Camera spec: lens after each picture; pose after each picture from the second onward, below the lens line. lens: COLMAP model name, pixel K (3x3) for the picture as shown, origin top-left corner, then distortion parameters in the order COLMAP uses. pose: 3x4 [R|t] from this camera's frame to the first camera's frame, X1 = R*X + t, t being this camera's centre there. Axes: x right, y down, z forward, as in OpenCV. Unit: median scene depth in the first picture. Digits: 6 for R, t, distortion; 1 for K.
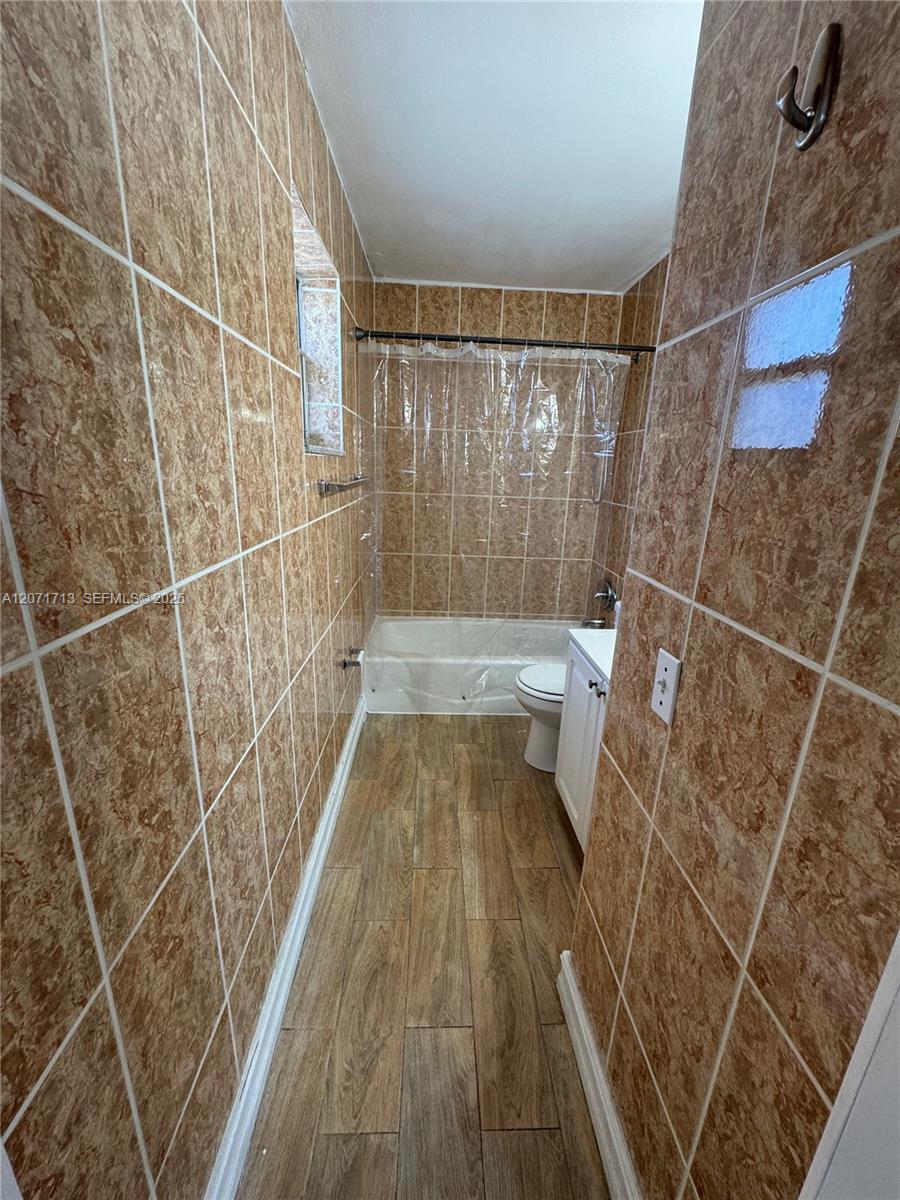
lens RADIAL K [[478.2, 0, 452.4], [0, 478.2, 601.1], [0, 0, 1]] dist [-0.003353, 0.000332]
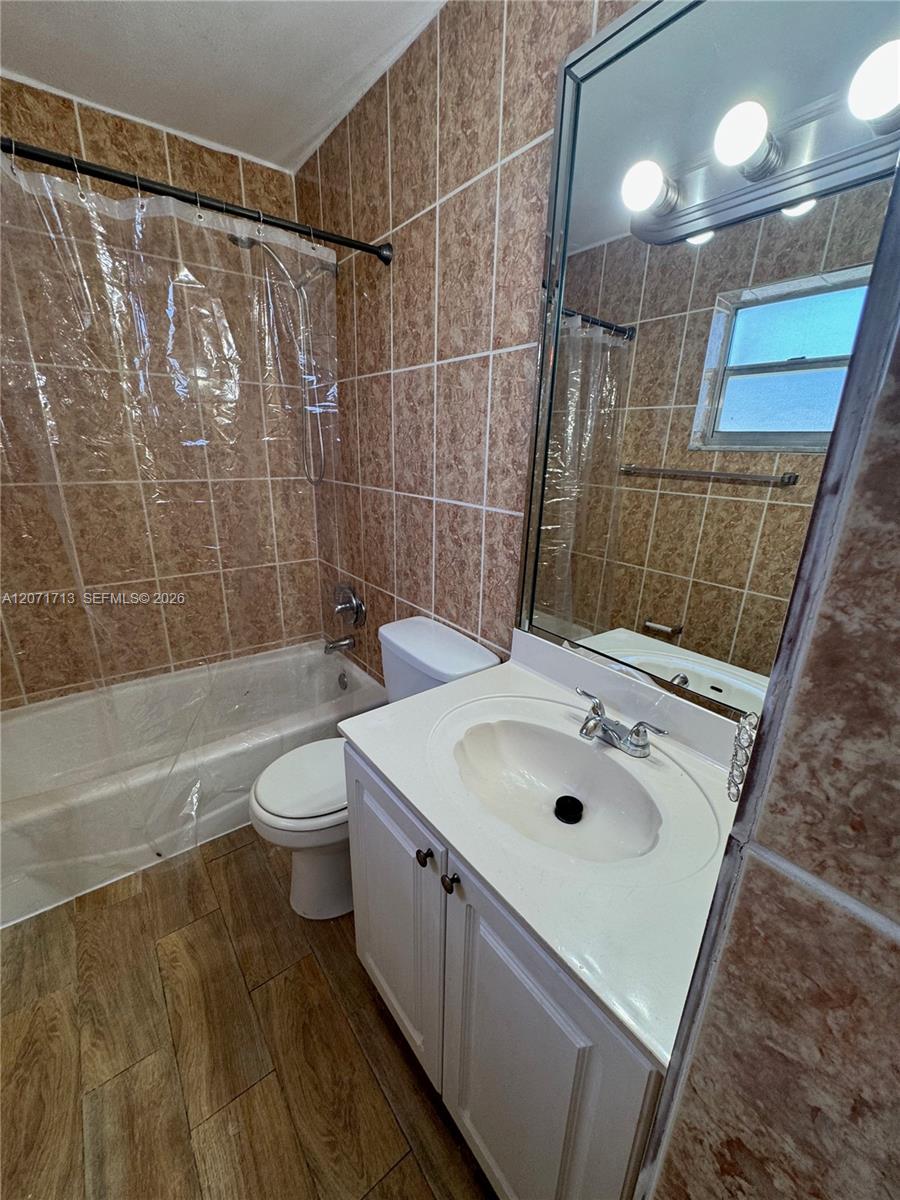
lens RADIAL K [[478.2, 0, 452.4], [0, 478.2, 601.1], [0, 0, 1]] dist [-0.003353, 0.000332]
pose [[0.816437, -0.196474, 0.542981, 0.054514], [0.163475, 0.980509, 0.108987, -0.084210], [-0.553810, -0.000217, 0.832643, 0.324103]]
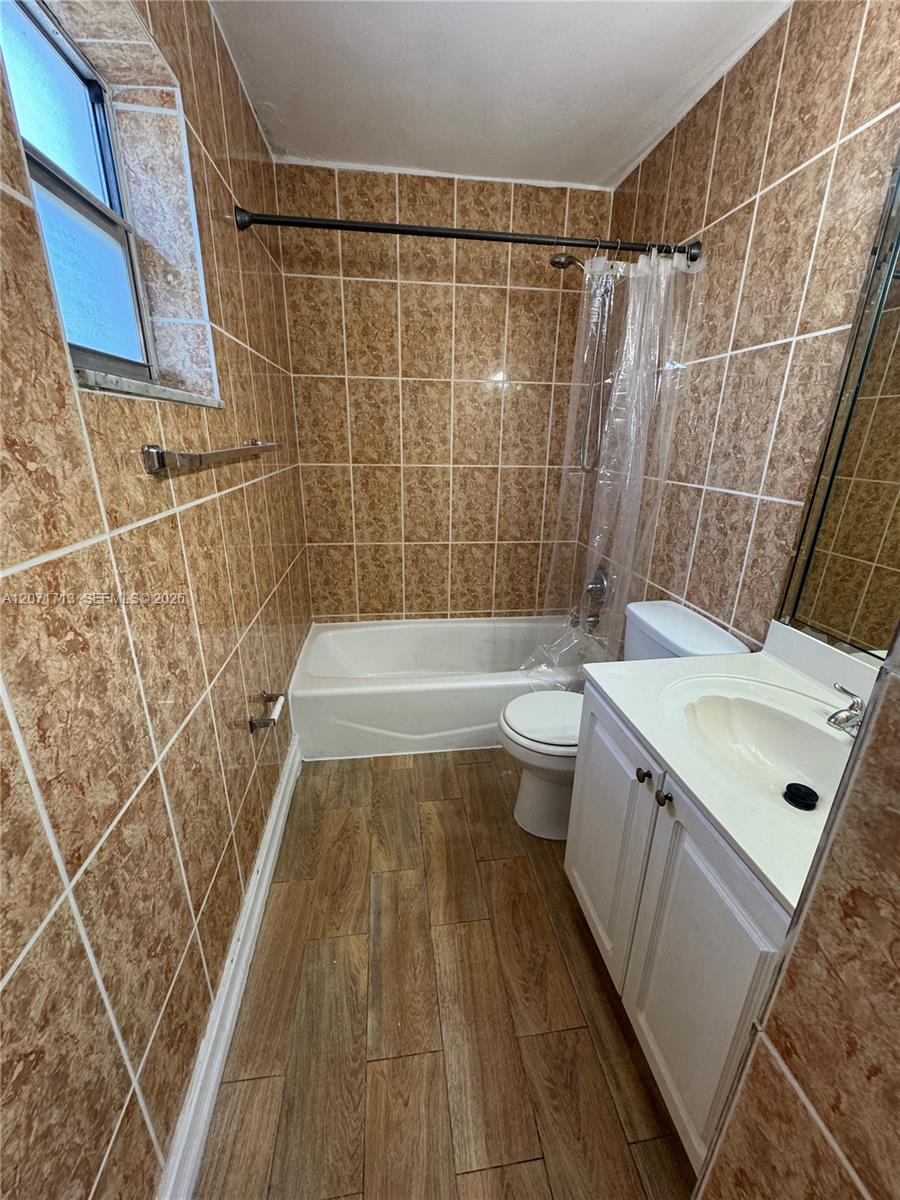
lens RADIAL K [[478.2, 0, 452.4], [0, 478.2, 601.1], [0, 0, 1]] dist [-0.003353, 0.000332]
pose [[0.994916, -0.051572, 0.086499, 0.005034], [0.046111, 0.996885, 0.063988, -0.057272], [-0.089530, -0.059674, 0.994195, 0.248295]]
